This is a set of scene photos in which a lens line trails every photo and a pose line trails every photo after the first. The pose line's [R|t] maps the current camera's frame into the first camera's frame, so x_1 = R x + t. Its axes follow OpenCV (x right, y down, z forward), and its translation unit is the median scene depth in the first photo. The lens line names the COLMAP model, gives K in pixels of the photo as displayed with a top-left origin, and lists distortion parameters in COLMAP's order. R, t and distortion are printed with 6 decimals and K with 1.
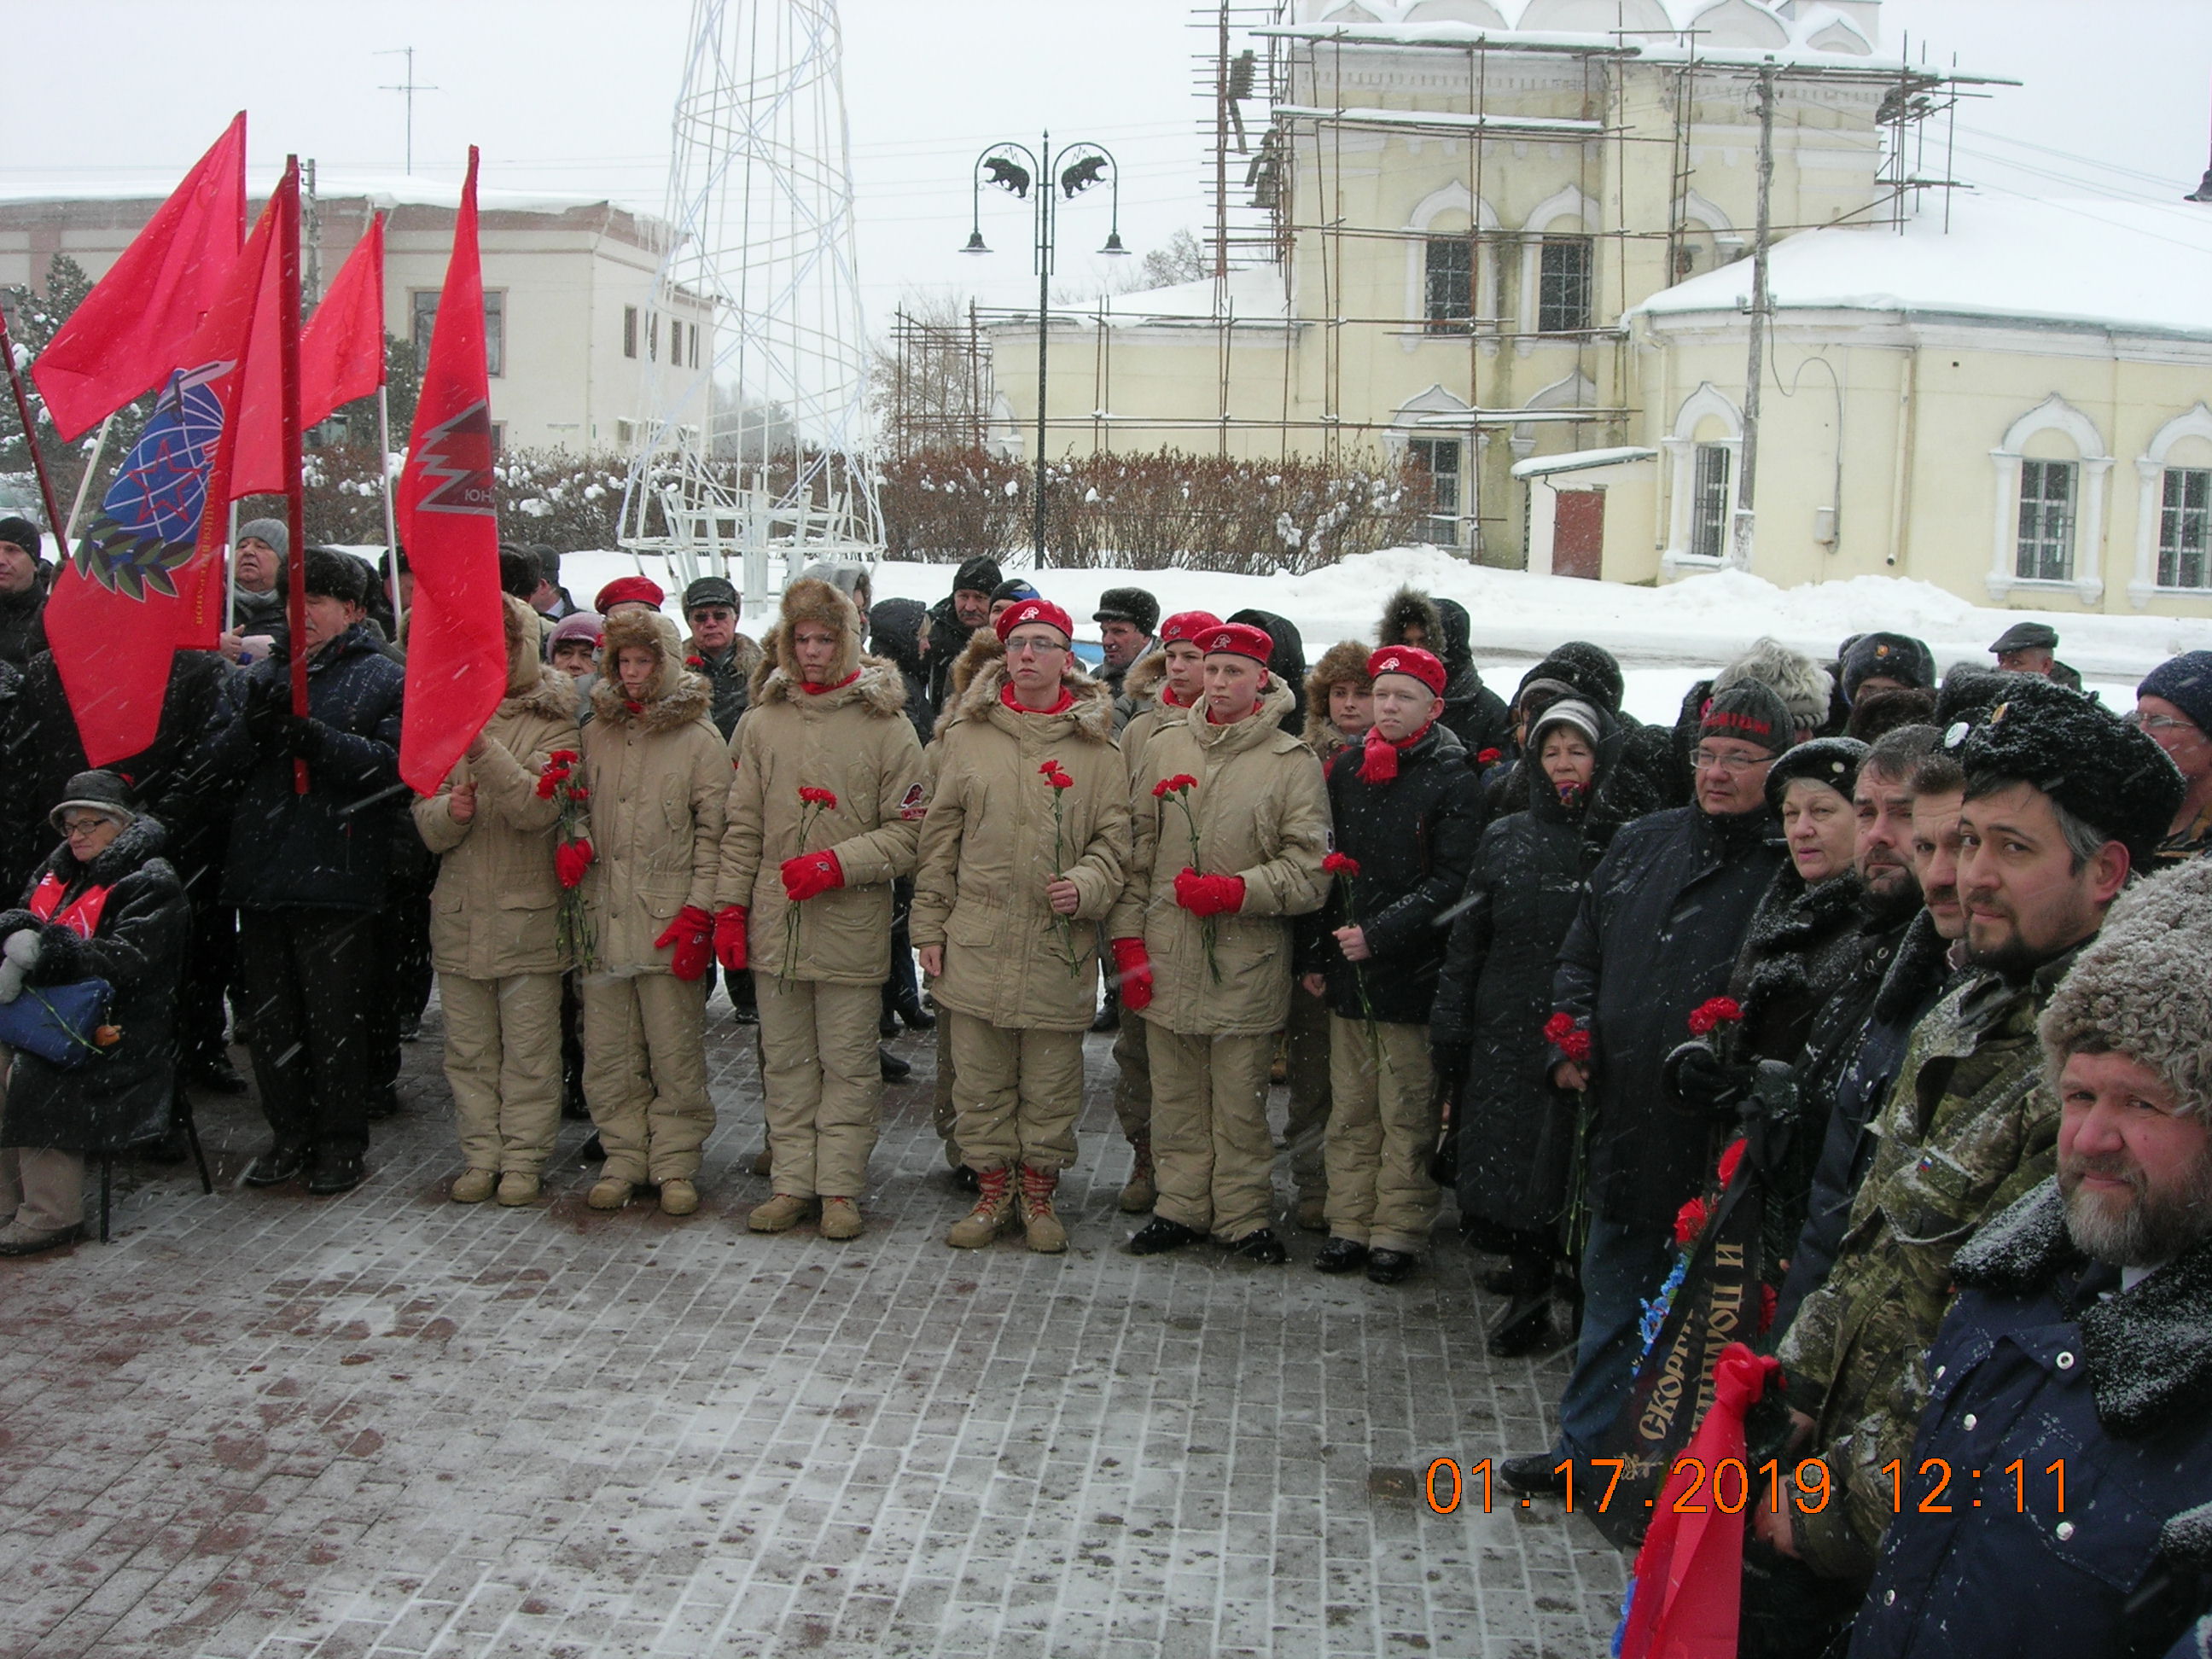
lens RADIAL K [[2426.4, 0, 1106.0], [0, 2426.4, 829.5], [0, 0, 1]] dist [-0.201947, 0.072717]
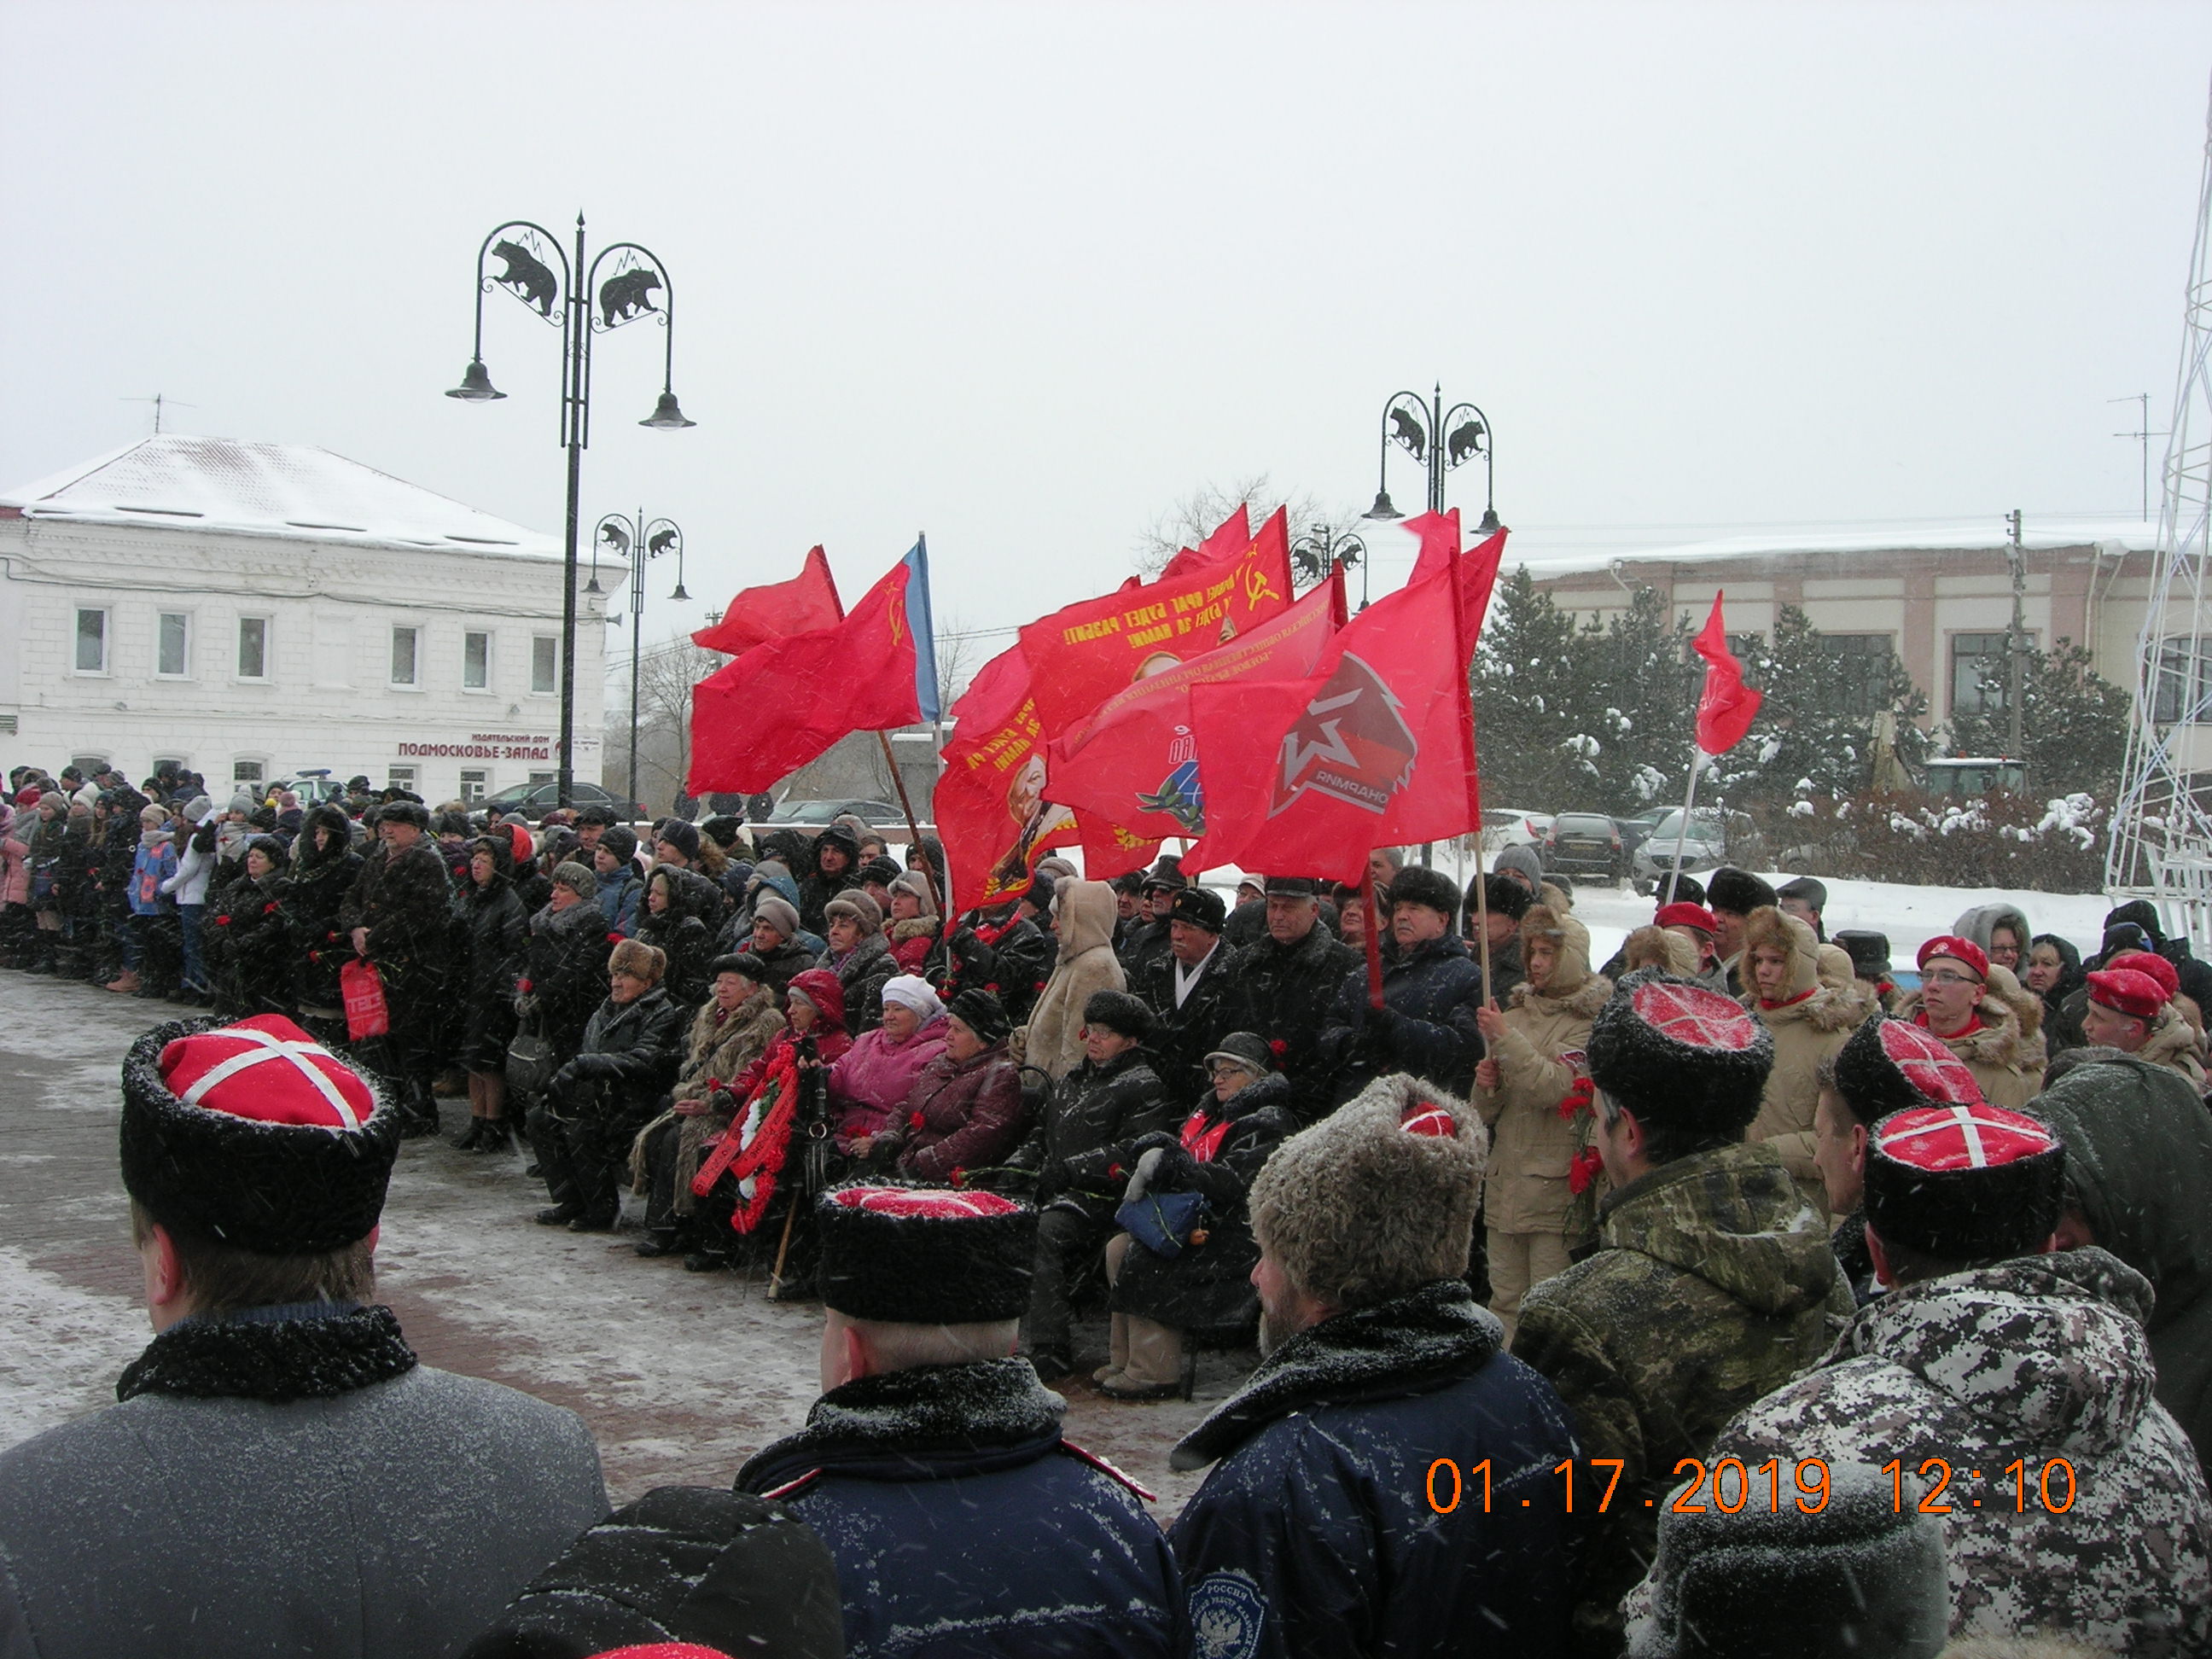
lens RADIAL K [[2426.4, 0, 1106.0], [0, 2426.4, 829.5], [0, 0, 1]] dist [-0.201947, 0.072717]
pose [[0.753304, 0.012592, -0.657551, 0.375632], [-0.107480, 0.988732, -0.104198, 0.010599], [0.648830, 0.149166, 0.746170, -0.043549]]
